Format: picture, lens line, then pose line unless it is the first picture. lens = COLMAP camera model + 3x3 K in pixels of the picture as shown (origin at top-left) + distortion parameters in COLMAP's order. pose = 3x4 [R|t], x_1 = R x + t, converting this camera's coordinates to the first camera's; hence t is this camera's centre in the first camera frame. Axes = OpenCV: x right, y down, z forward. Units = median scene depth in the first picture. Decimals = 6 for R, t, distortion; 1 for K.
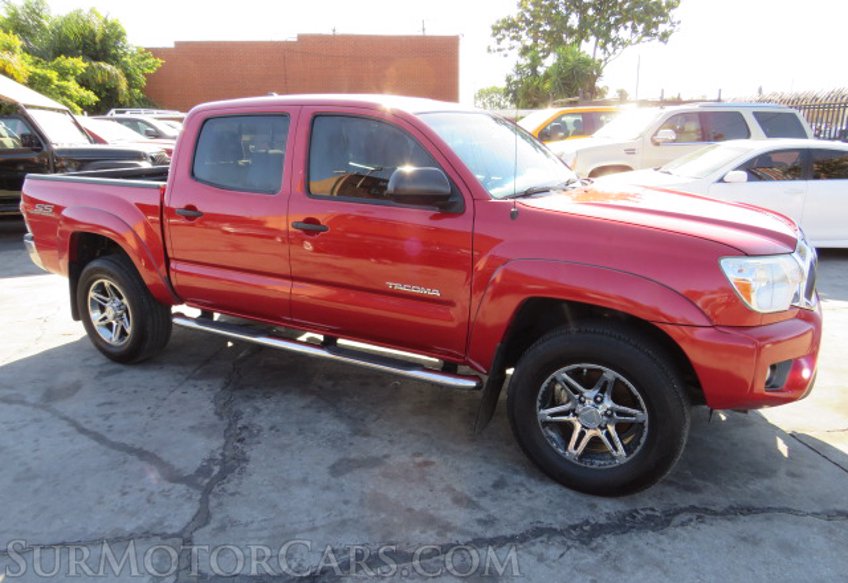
lens RADIAL K [[604.9, 0, 421.4], [0, 604.9, 296.1], [0, 0, 1]] dist [-0.029552, 0.010424]
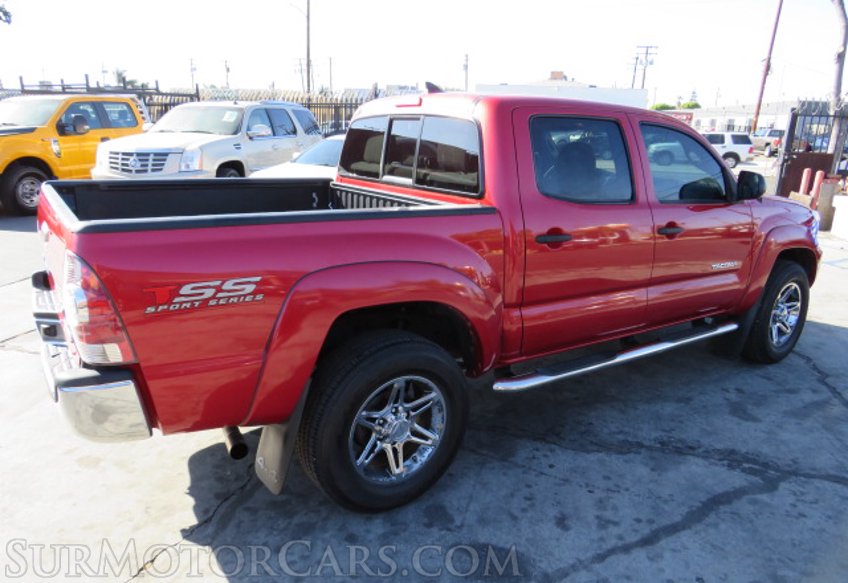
lens RADIAL K [[604.9, 0, 421.4], [0, 604.9, 296.1], [0, 0, 1]] dist [-0.029552, 0.010424]
pose [[0.441375, -0.219092, 0.870165, -1.162546], [0.203840, 0.968863, 0.140548, -0.211573], [-0.873864, 0.115340, 0.472291, 0.787132]]
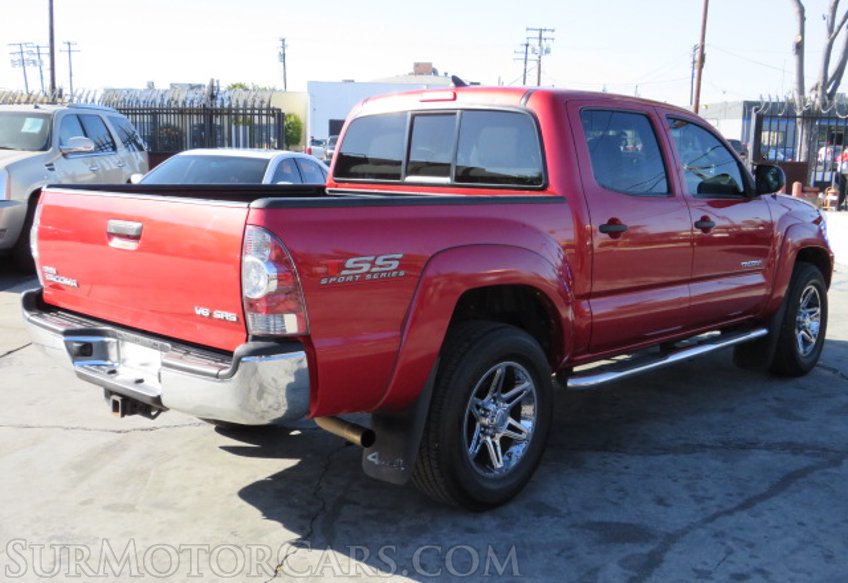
lens RADIAL K [[945.6, 0, 420.4], [0, 945.6, 288.8], [0, 0, 1]] dist [-0.061317, 0.047294]
pose [[0.234558, -0.127882, 0.963654, -1.630142], [0.239492, 0.968356, 0.070213, -0.207919], [-0.942139, 0.214318, 0.257762, 0.937201]]
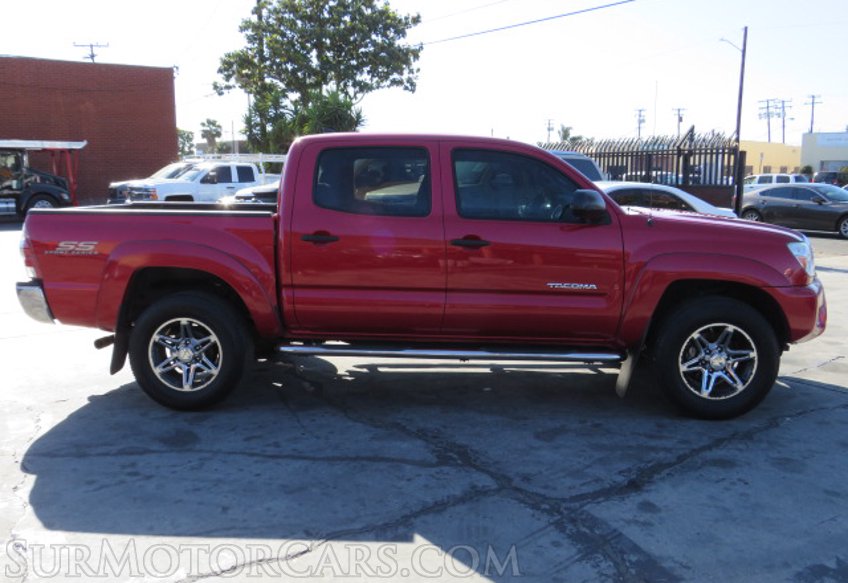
lens RADIAL K [[751.6, 0, 424.0], [0, 751.6, 291.5], [0, 0, 1]] dist [-0.052523, -0.000490]
pose [[0.897454, -0.056603, 0.437462, -0.790256], [0.110039, 0.989107, -0.097764, 0.096028], [-0.427163, 0.135877, 0.893907, -0.207965]]
